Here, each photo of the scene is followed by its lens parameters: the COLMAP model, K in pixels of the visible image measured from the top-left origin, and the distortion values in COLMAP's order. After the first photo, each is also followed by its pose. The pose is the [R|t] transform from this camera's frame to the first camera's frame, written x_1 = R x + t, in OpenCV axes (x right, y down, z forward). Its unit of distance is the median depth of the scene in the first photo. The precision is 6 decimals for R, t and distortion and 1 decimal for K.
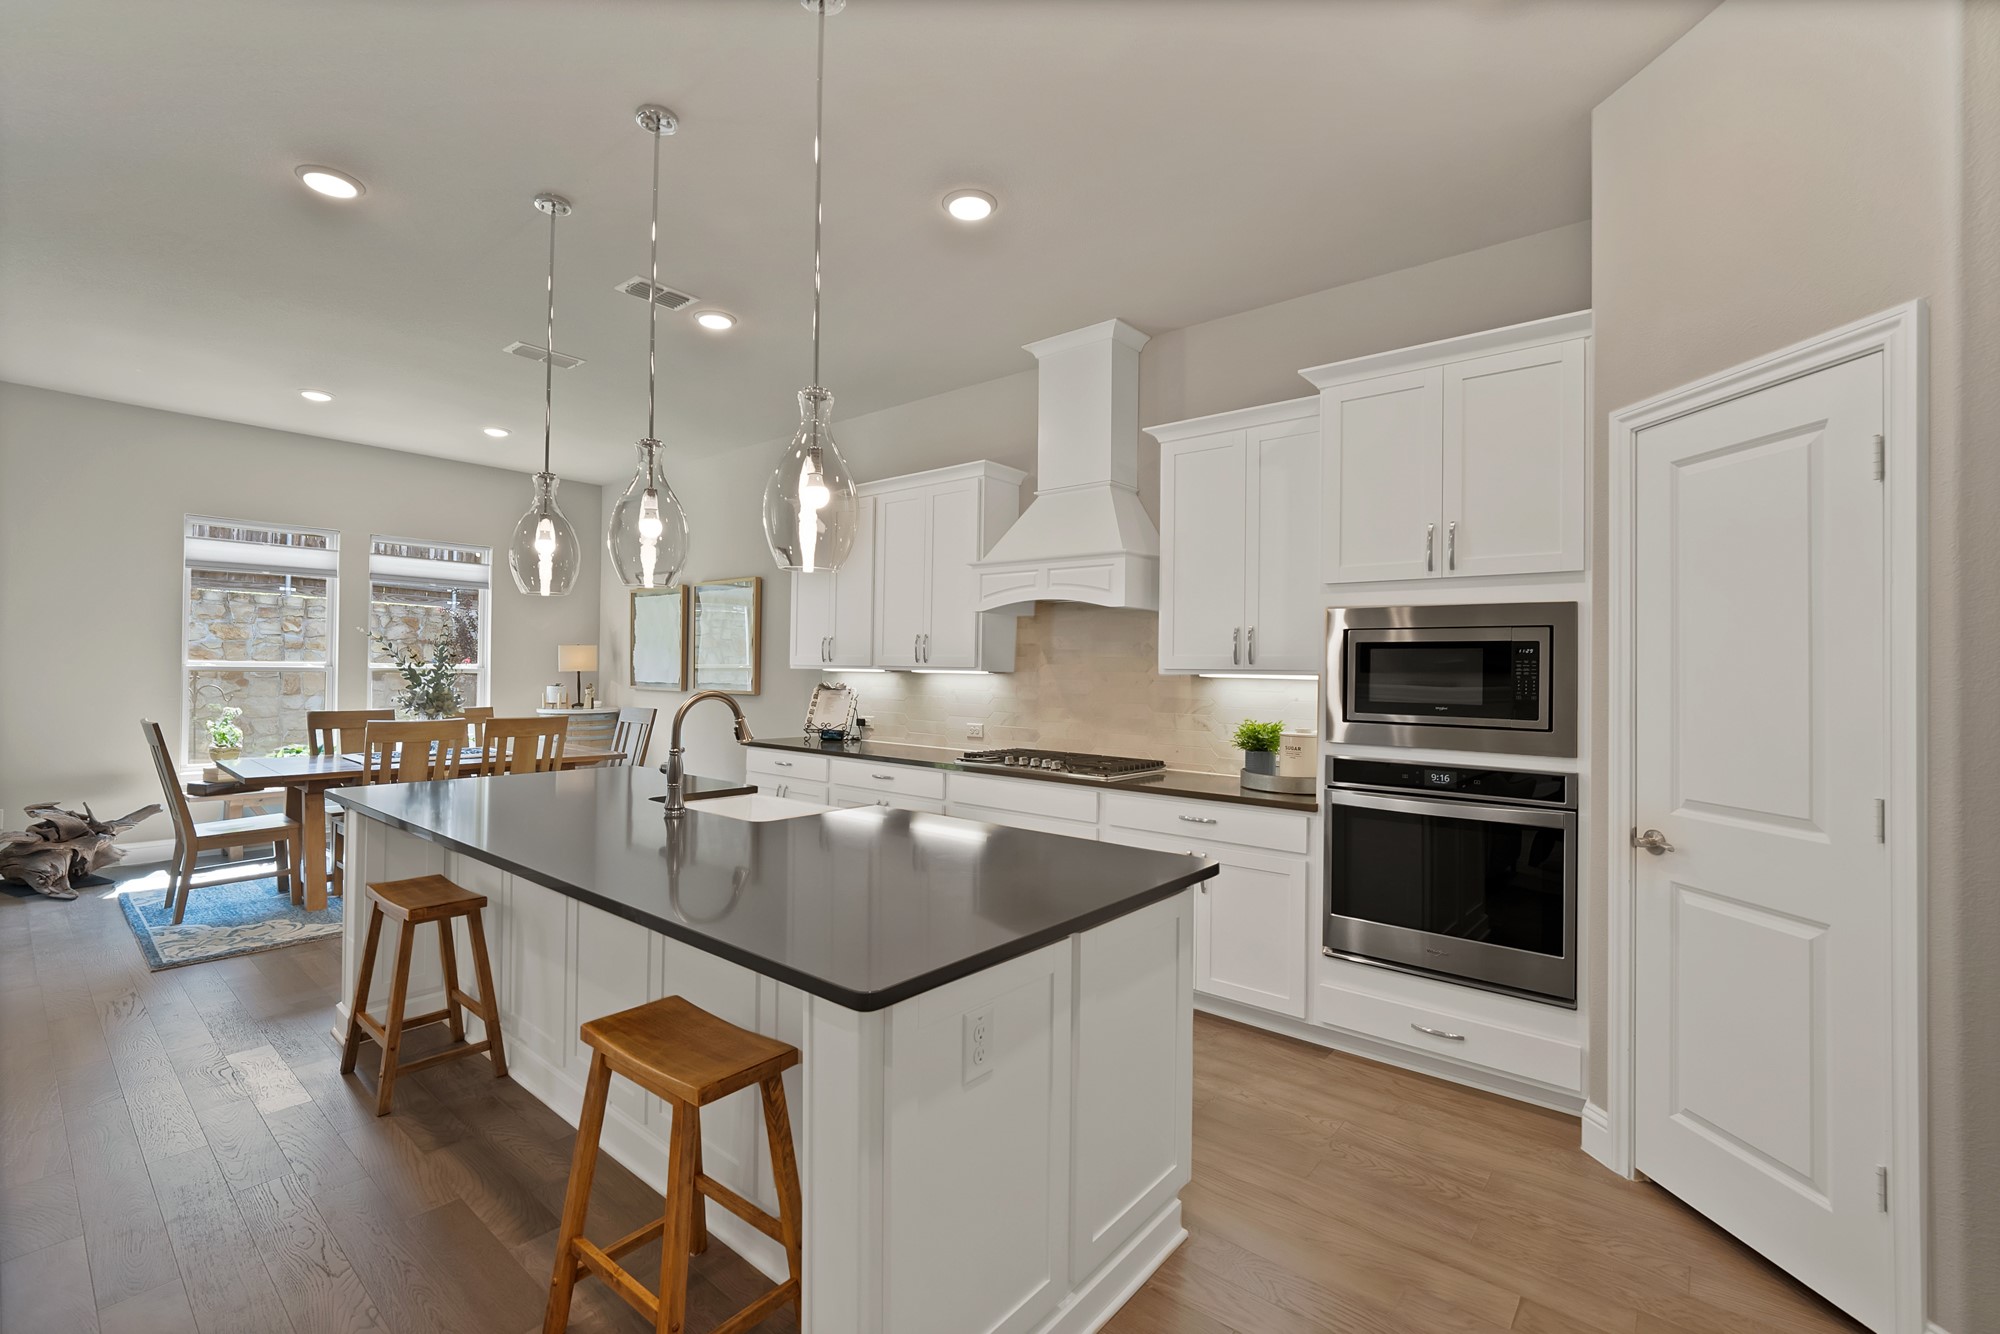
lens RADIAL K [[873.8, 0, 993.3], [0, 873.8, 659.5], [0, 0, 1]] dist [-0.017832, -0.000149]
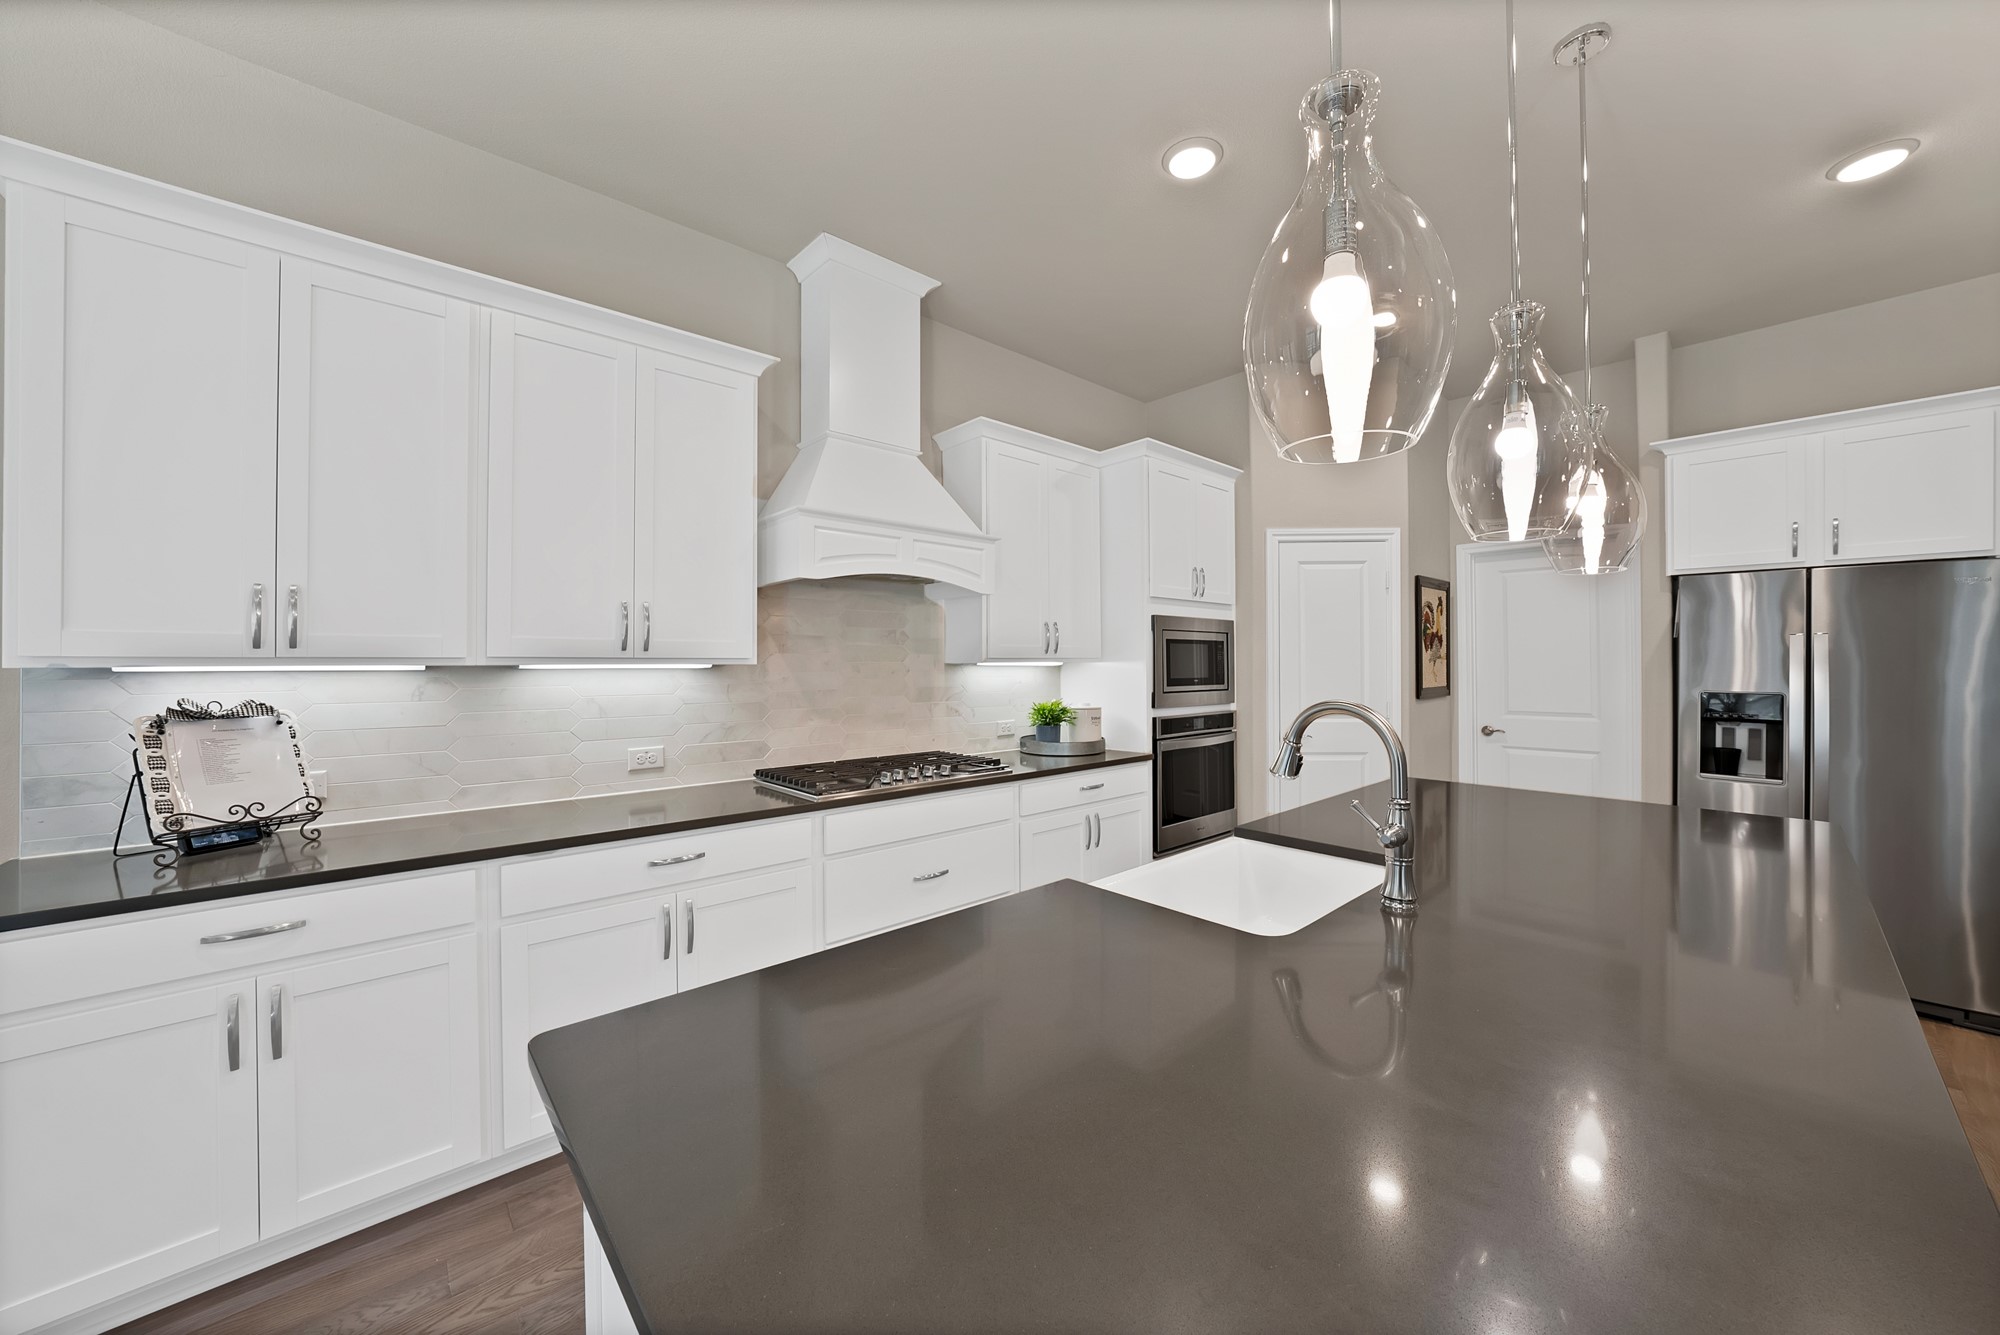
lens RADIAL K [[724.4, 0, 1005.6], [0, 724.4, 652.9], [0, 0, 1]] dist [-0.009312, 0.000196]
pose [[0.129961, -0.002494, 0.991516, -0.591492], [-0.007618, 0.999965, 0.003514, 0.001297], [-0.991490, -0.008010, 0.129937, 0.788165]]
